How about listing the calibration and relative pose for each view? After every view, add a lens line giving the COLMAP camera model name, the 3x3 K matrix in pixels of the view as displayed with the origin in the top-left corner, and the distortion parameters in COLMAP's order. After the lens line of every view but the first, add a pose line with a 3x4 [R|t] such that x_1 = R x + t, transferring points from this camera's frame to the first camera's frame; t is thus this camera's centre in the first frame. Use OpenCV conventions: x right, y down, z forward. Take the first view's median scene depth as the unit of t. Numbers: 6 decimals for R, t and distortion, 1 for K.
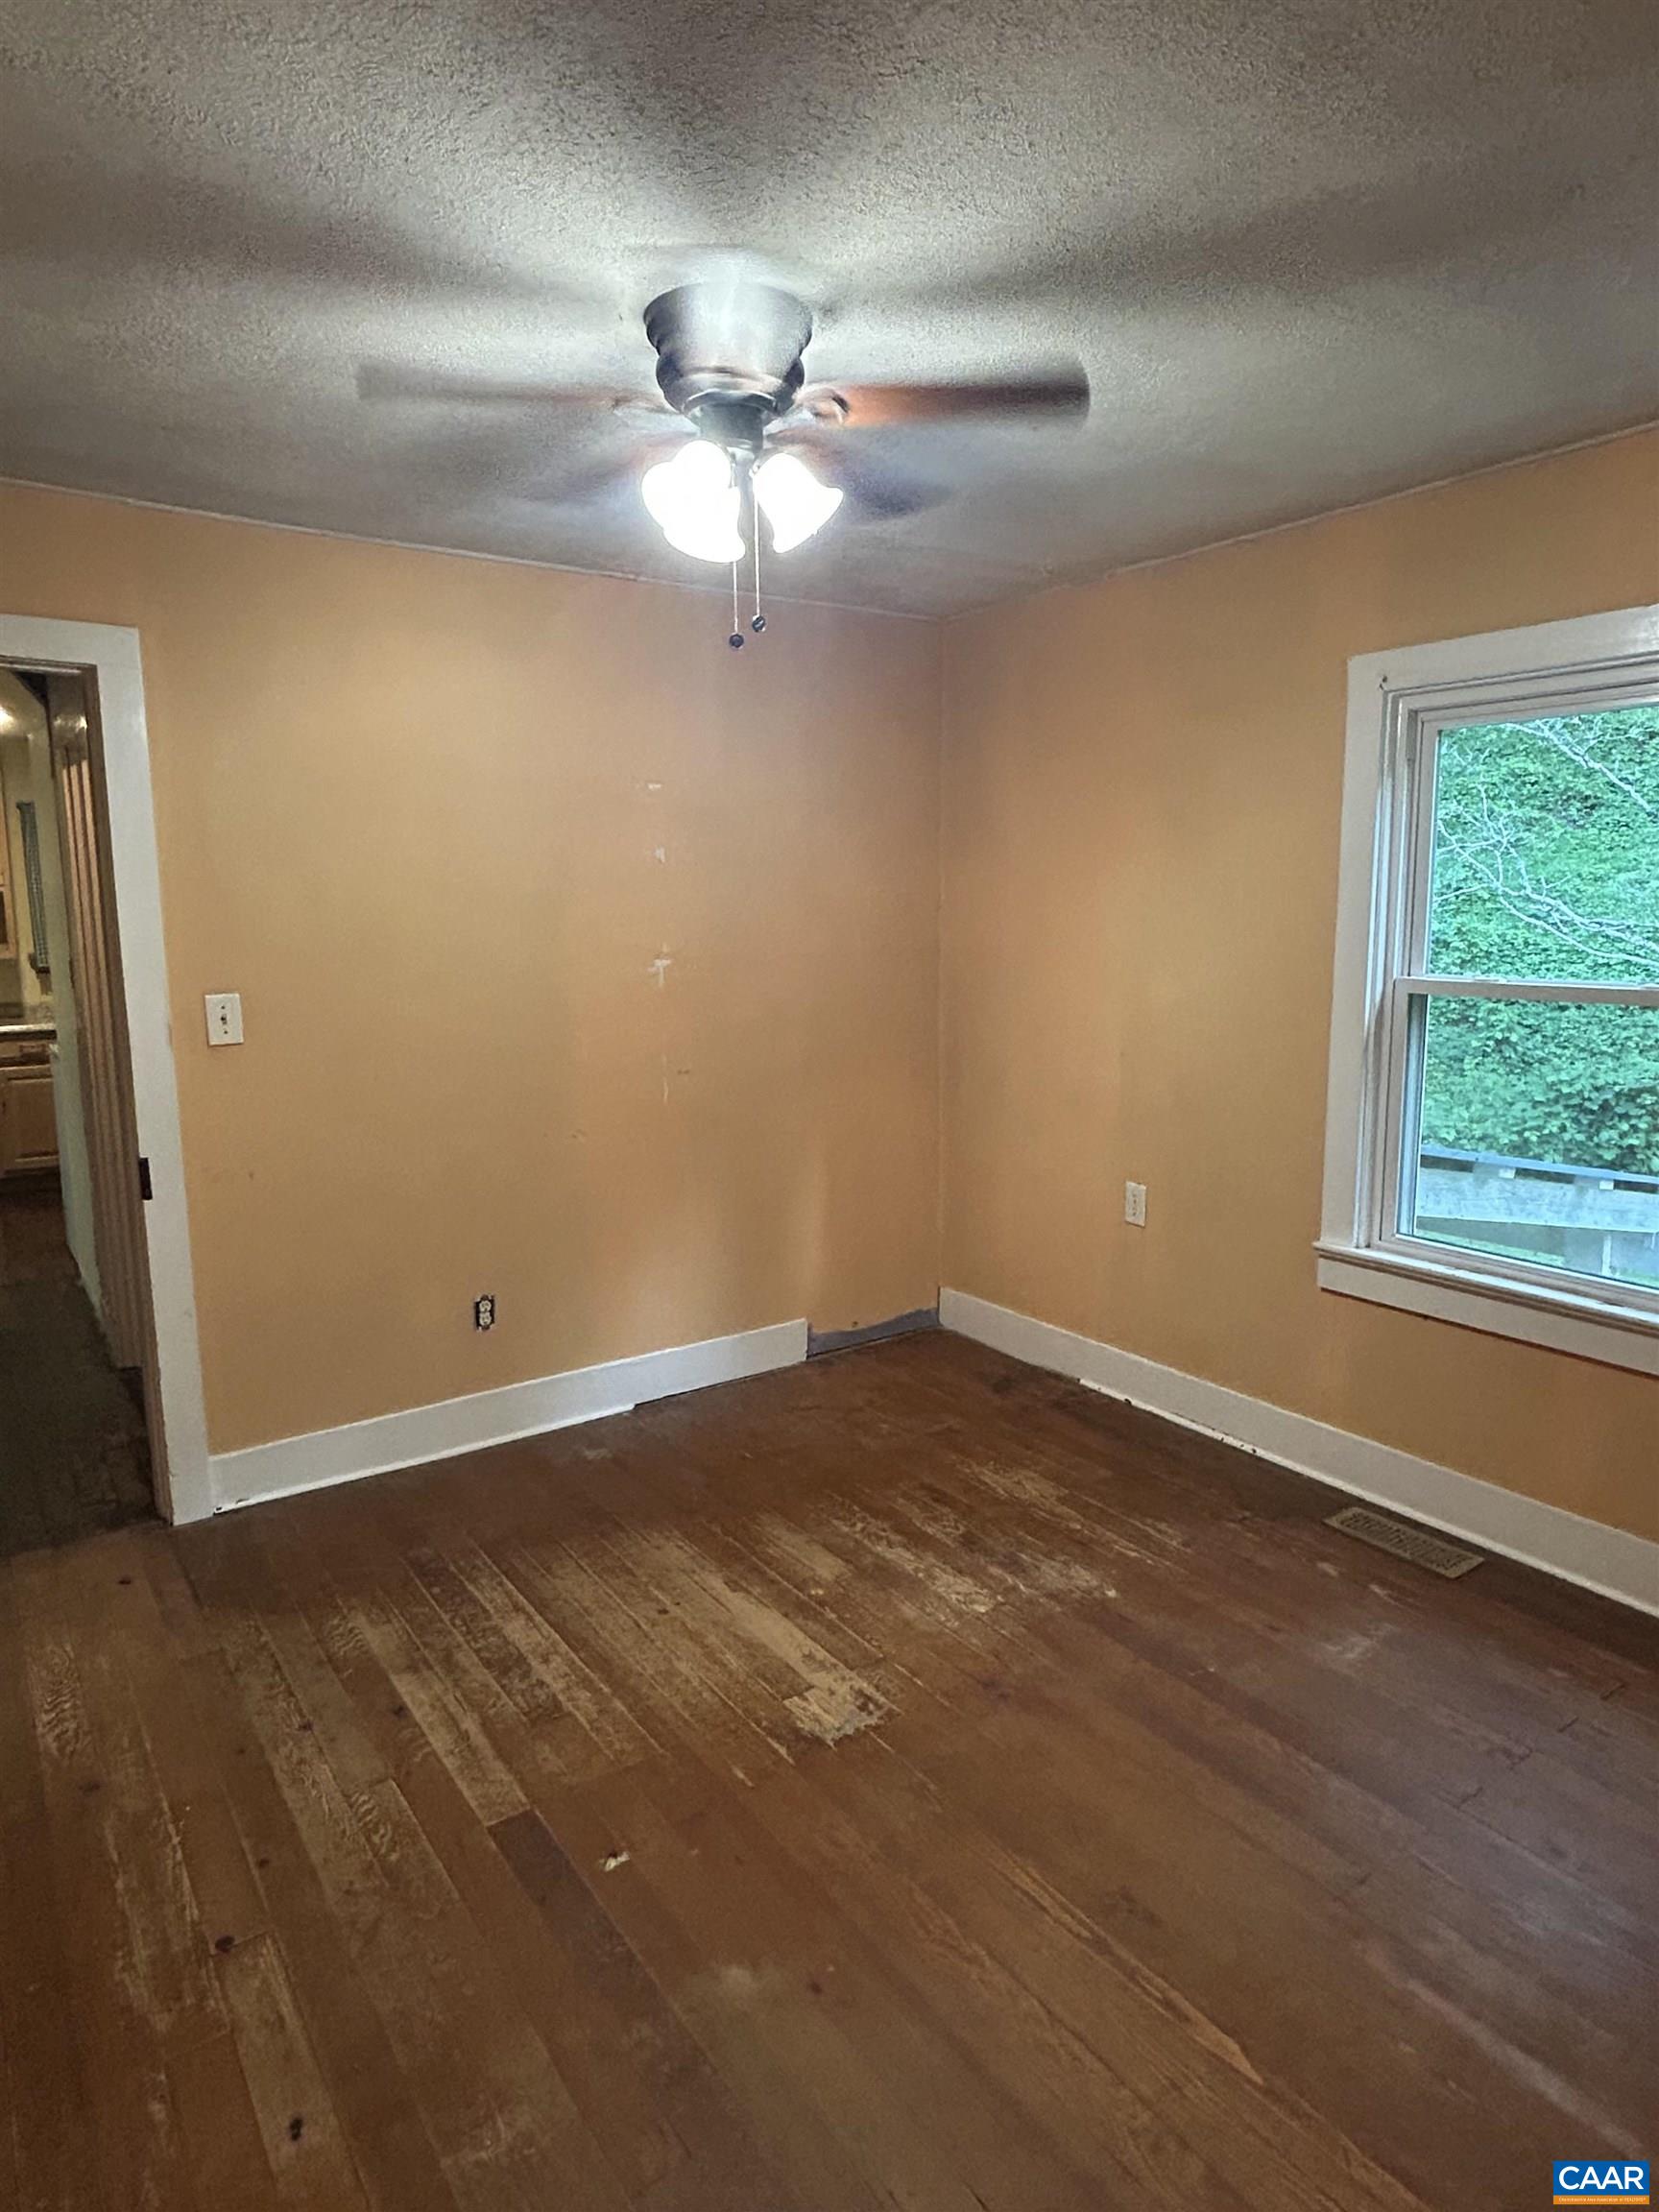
lens RADIAL K [[1304.9, 0, 841.7], [0, 1304.9, 1105.9], [0, 0, 1]] dist [-0.006824, 0.005233]
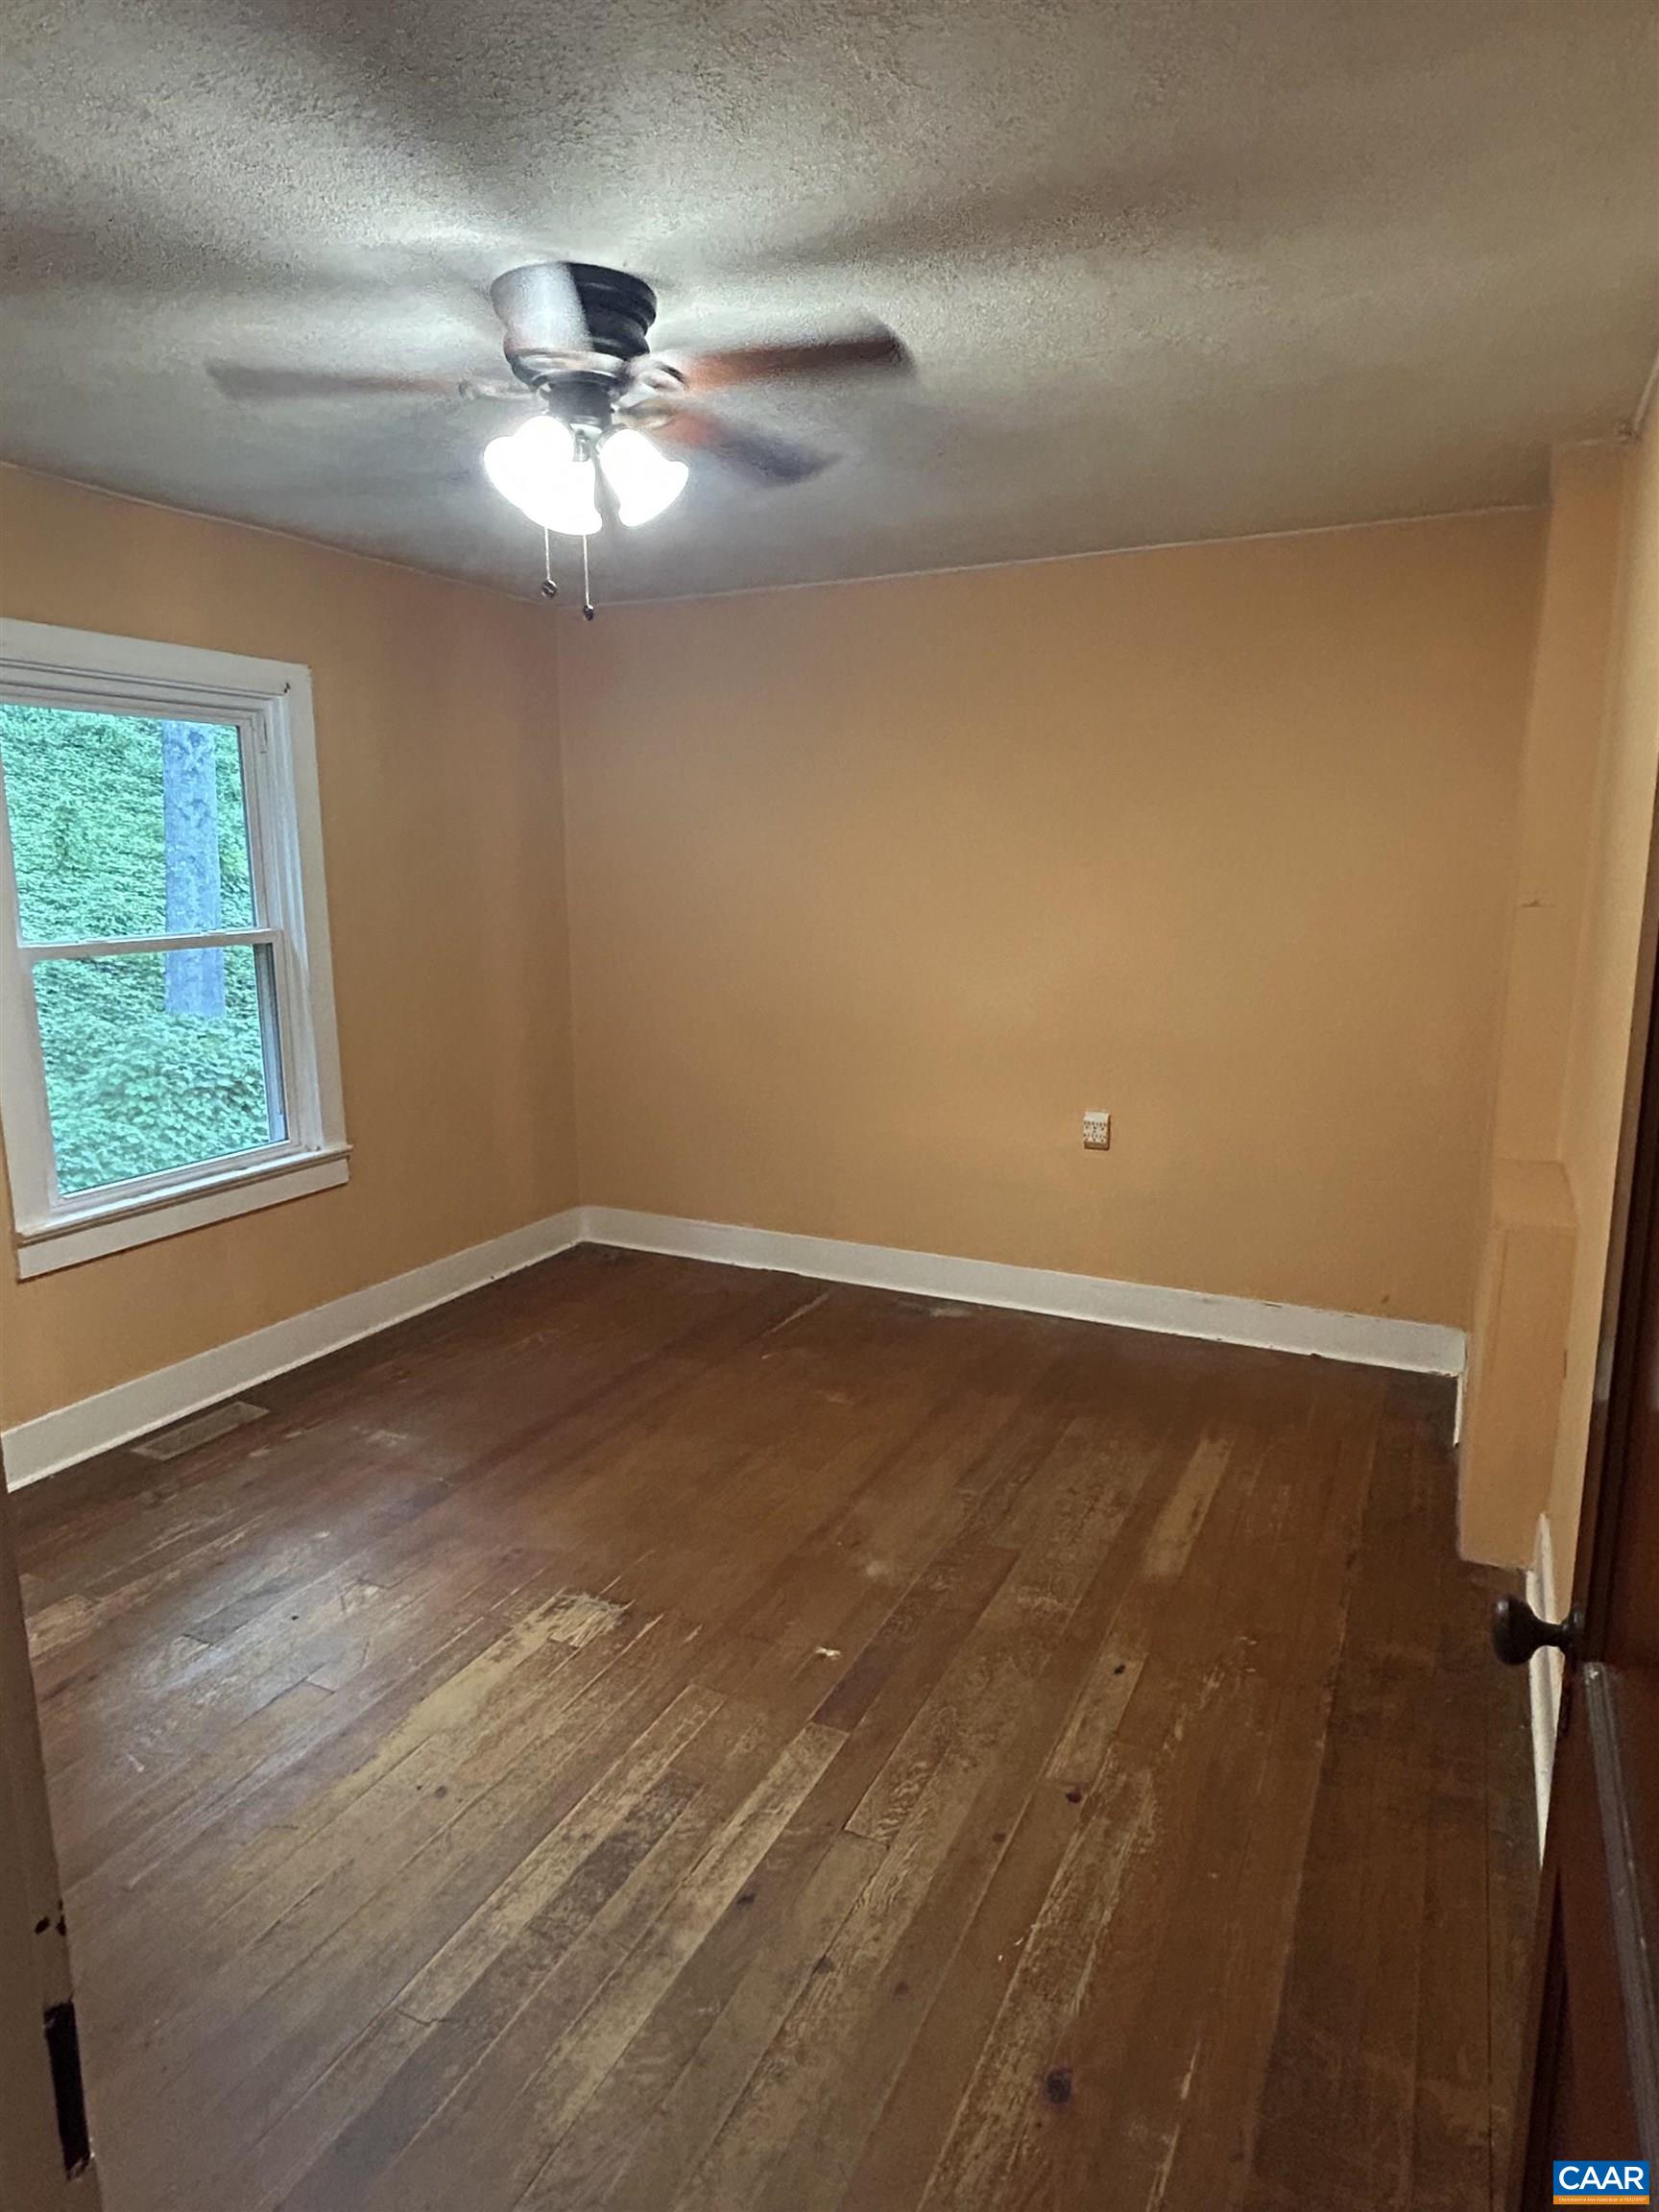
lens RADIAL K [[1304.9, 0, 836.4], [0, 1304.9, 1103.0], [0, 0, 1]] dist [-0.006824, 0.005233]
pose [[-0.482902, -0.150771, 0.862597, -0.969892], [0.143771, 0.958048, 0.247941, -0.180482], [-0.863791, 0.243748, -0.440967, 1.182930]]
